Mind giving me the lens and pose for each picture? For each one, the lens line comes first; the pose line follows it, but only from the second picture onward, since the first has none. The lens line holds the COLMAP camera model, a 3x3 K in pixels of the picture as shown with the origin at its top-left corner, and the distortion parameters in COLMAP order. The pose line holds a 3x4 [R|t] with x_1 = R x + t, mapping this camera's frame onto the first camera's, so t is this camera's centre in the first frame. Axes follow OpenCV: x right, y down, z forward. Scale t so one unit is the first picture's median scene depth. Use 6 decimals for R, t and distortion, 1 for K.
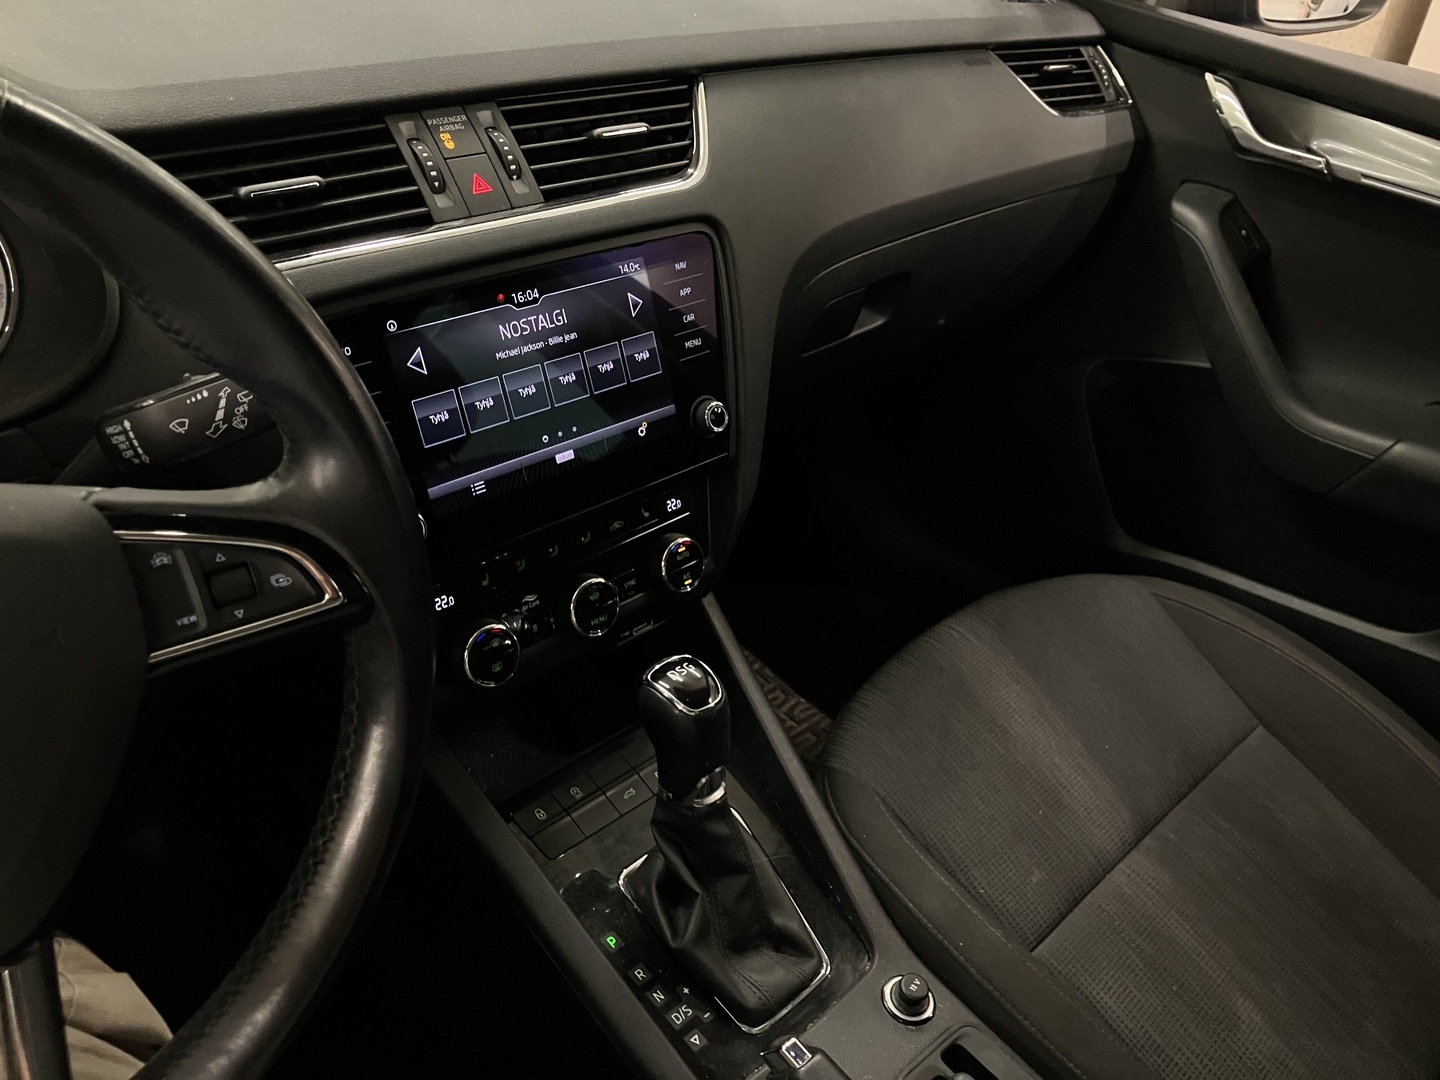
lens RADIAL K [[1172.7, 0, 718.0], [0, 1172.7, 588.4], [0, 0, 1]] dist [0.081011, -0.085079]
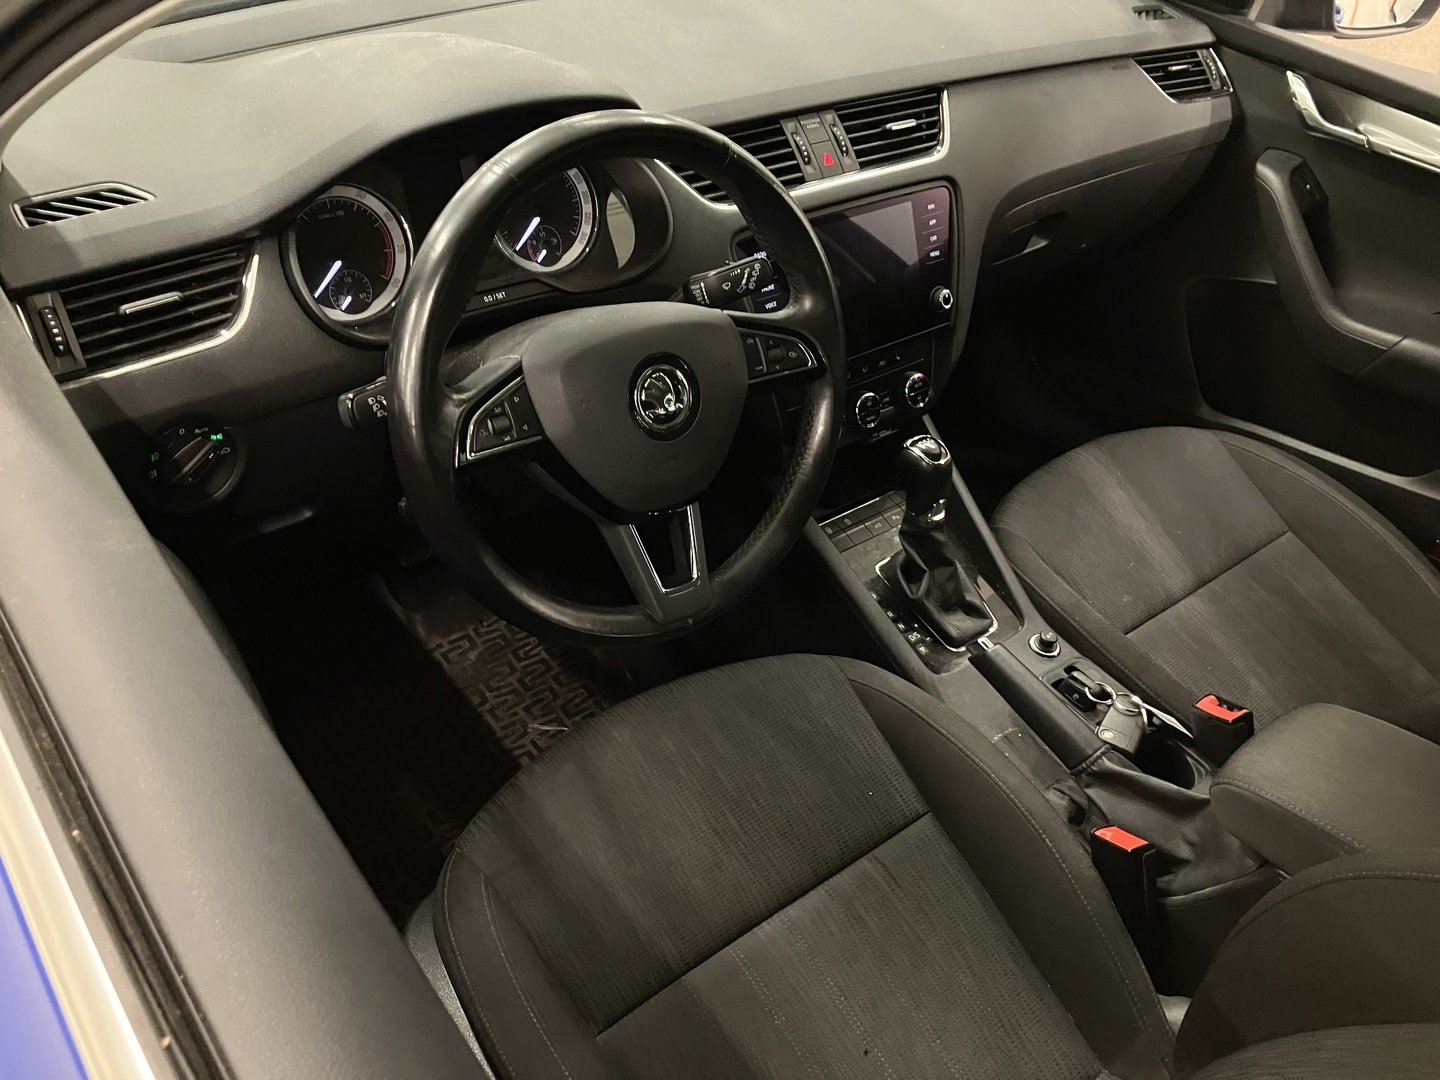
lens RADIAL K [[1204.3, 0, 720.0], [0, 1204.3, 540.0], [0, 0, 1]] dist [0.083638, -0.006720]
pose [[0.996289, 0.053363, -0.067529, -0.175369], [-0.051566, 0.998274, 0.028089, 0.152599], [0.068912, -0.024503, 0.997322, -0.694008]]
